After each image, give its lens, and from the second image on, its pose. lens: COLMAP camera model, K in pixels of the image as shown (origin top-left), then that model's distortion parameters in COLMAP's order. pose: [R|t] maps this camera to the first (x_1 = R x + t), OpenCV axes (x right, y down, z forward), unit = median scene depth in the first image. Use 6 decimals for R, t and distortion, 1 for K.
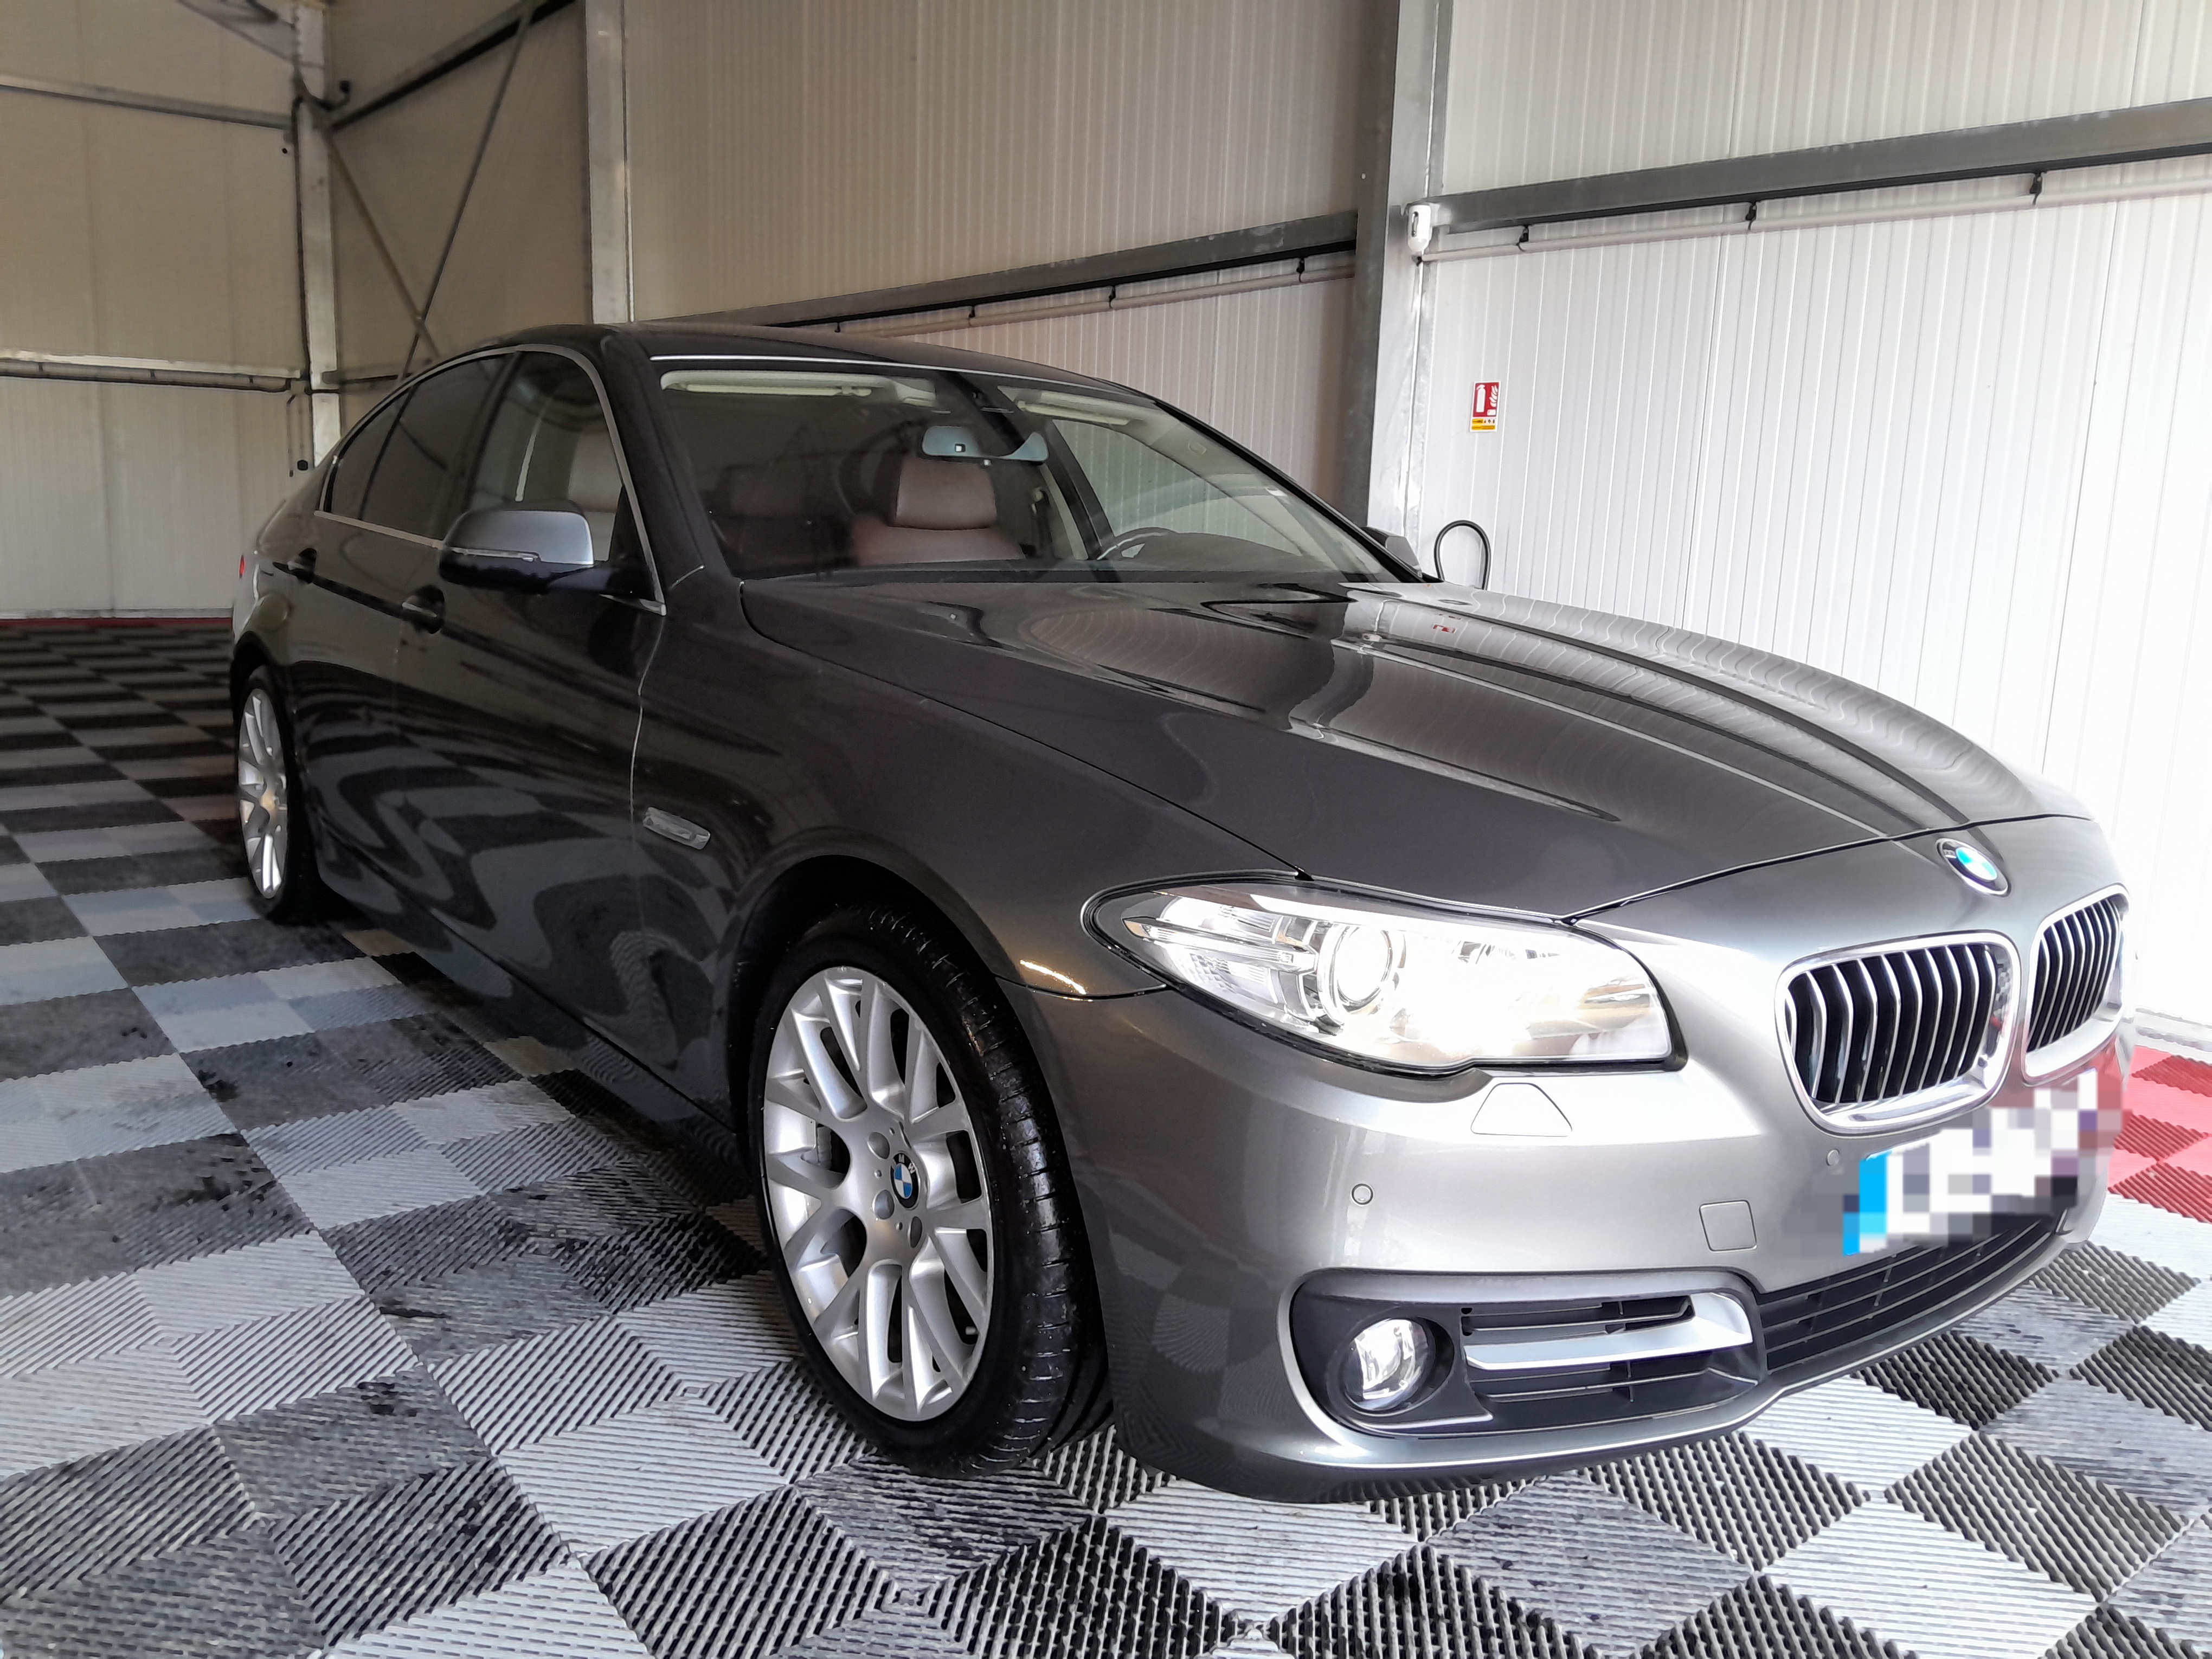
lens RADIAL K [[1718.1, 0, 1135.2], [0, 1718.1, 831.6], [0, 0, 1]] dist [0.011028, -0.003483]
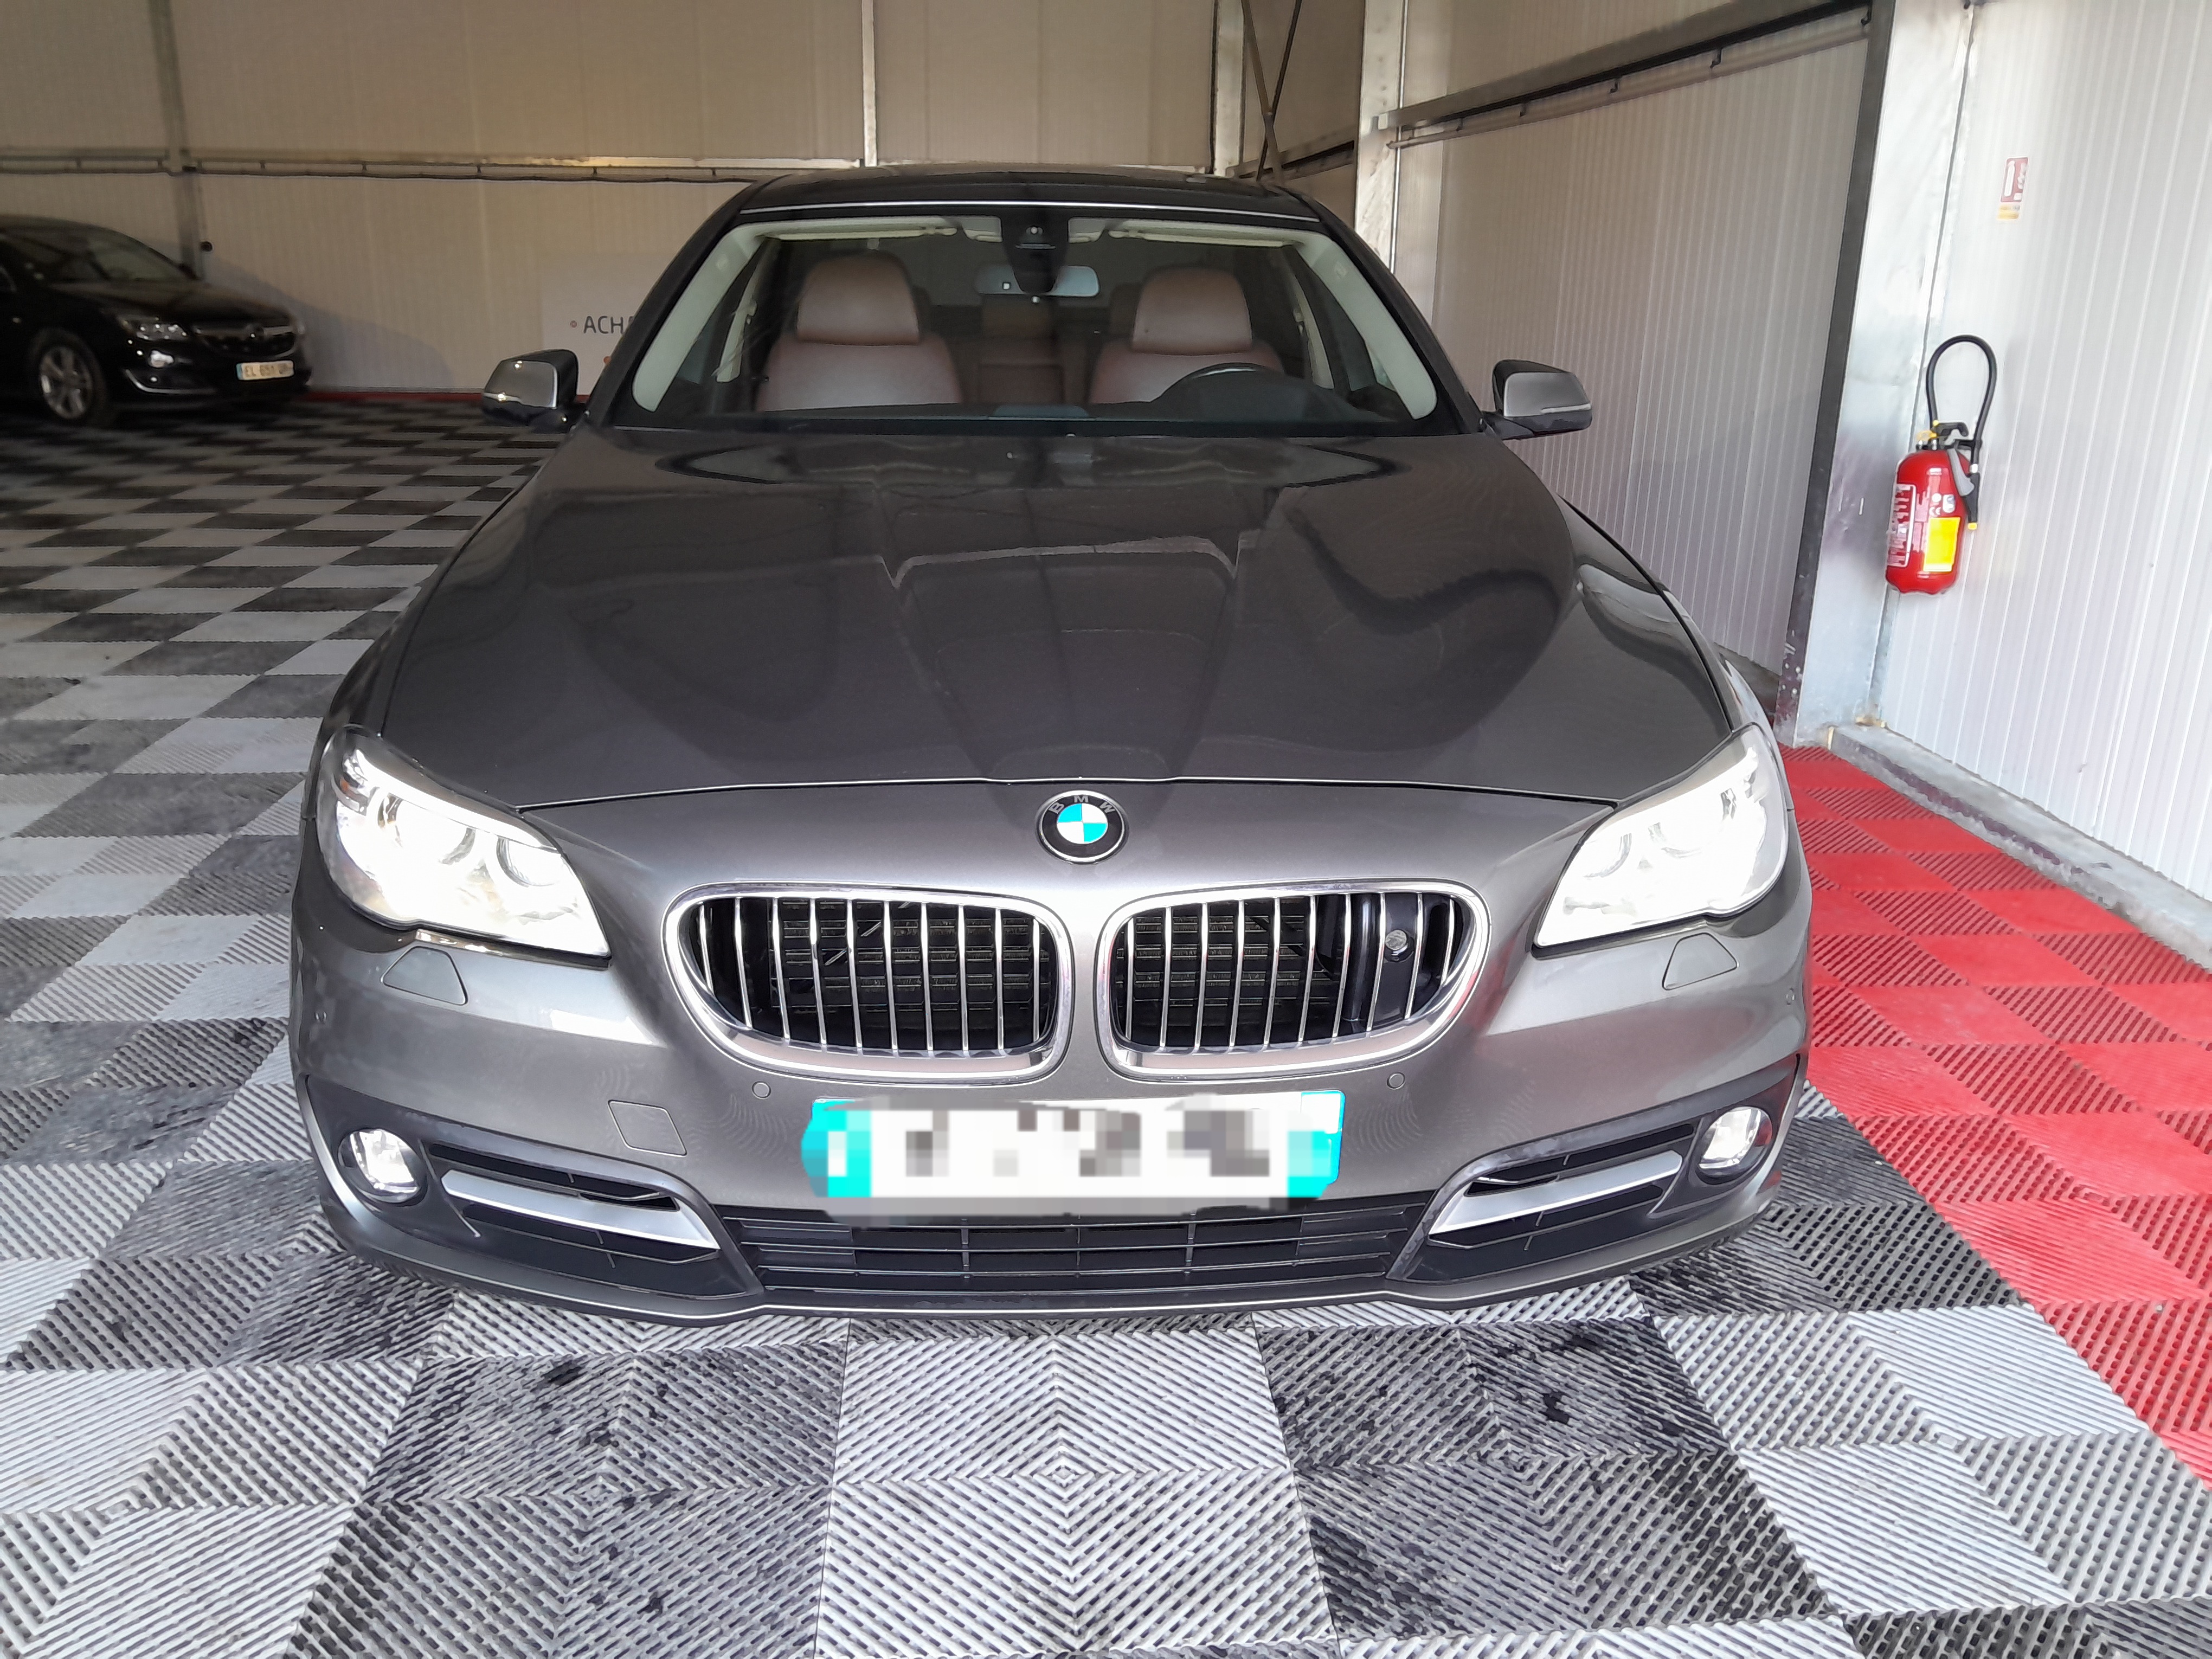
lens RADIAL K [[1718.1, 0, 1135.2], [0, 1718.1, 831.6], [0, 0, 1]] dist [0.011028, -0.003483]
pose [[0.835930, 0.158380, -0.525487, 0.331516], [-0.091962, 0.984341, 0.150387, -0.038465], [0.541077, -0.077388, 0.837405, 0.094024]]
